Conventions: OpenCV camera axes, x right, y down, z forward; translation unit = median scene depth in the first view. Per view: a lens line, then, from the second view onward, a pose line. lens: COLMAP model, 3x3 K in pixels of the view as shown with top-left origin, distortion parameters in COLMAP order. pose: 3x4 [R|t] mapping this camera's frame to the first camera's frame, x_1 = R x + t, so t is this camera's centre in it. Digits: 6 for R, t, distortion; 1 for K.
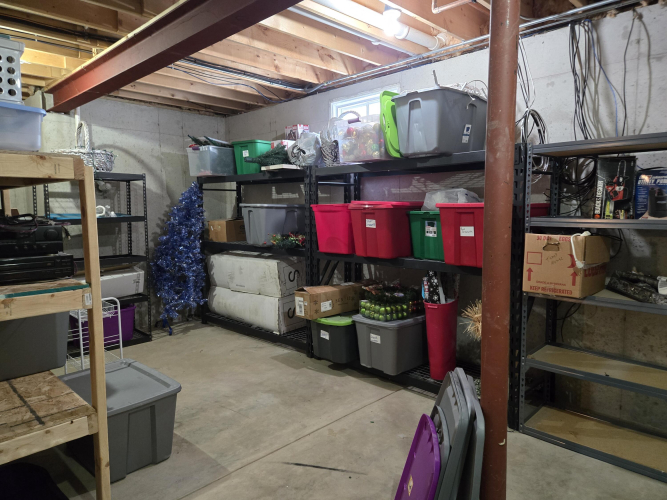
lens RADIAL K [[447.6, 0, 334.7], [0, 447.6, 245.4], [0, 0, 1]] dist [0.068610, -0.051776]
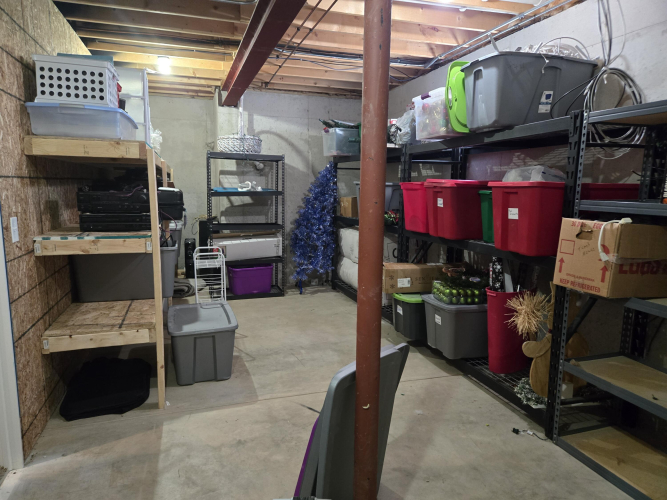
lens RADIAL K [[447.6, 0, 333.0], [0, 447.6, 251.8], [0, 0, 1]] dist [0.068610, -0.051776]
pose [[0.885058, 0.086495, -0.457374, 0.331223], [-0.060335, 0.995612, 0.071531, 0.001918], [0.461554, -0.035713, 0.886393, 0.021296]]
